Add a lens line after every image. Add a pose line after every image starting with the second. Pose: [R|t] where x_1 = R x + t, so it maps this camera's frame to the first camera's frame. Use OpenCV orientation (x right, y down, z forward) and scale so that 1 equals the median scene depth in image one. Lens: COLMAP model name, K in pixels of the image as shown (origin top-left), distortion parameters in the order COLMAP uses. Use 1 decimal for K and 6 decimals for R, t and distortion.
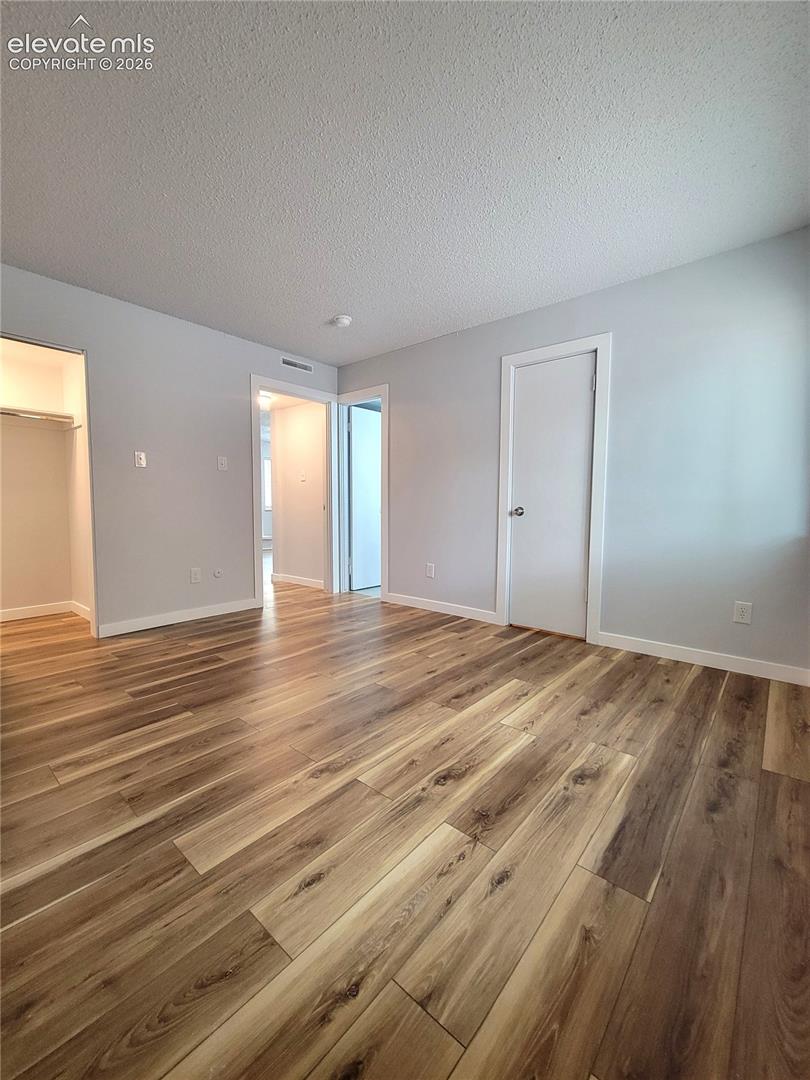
lens RADIAL K [[457.8, 0, 405.0], [0, 457.8, 540.0], [0, 0, 1]] dist [-0.000540, -0.000085]
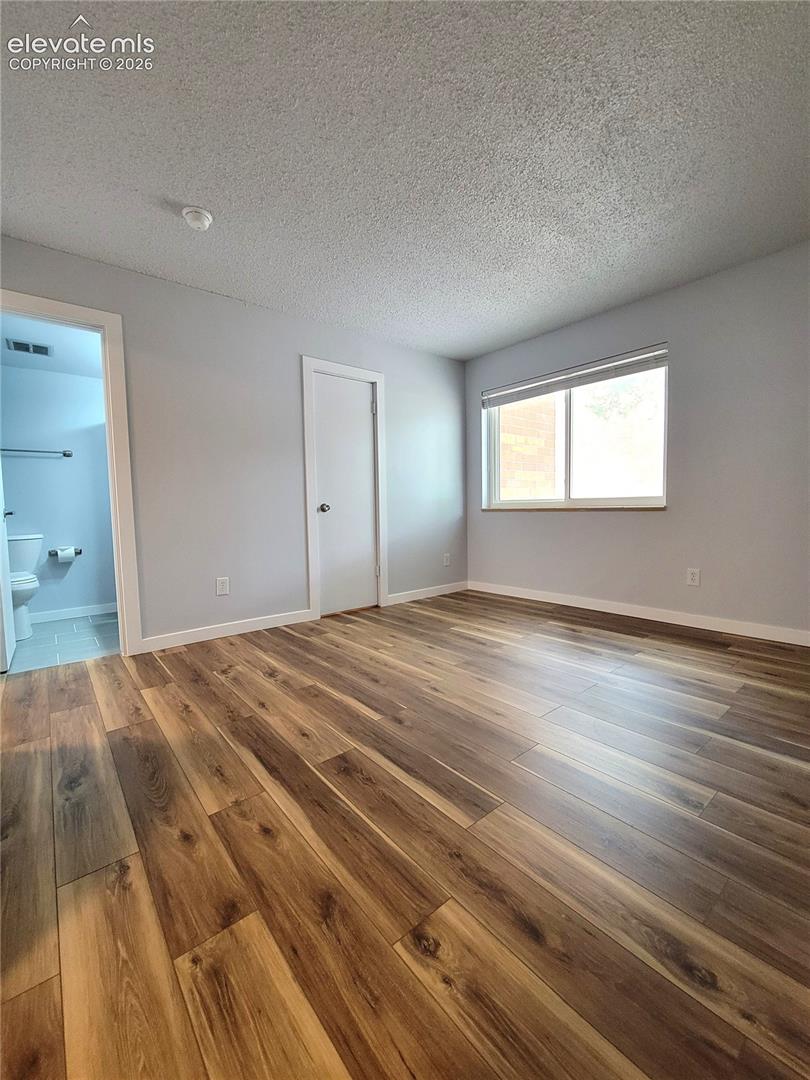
lens RADIAL K [[457.8, 0, 405.0], [0, 457.8, 540.0], [0, 0, 1]] dist [-0.000540, -0.000085]
pose [[0.136142, -0.077753, 0.987633, -0.927387], [0.099206, 0.992974, 0.064498, -0.044859], [-0.985710, 0.089198, 0.142899, 0.787572]]
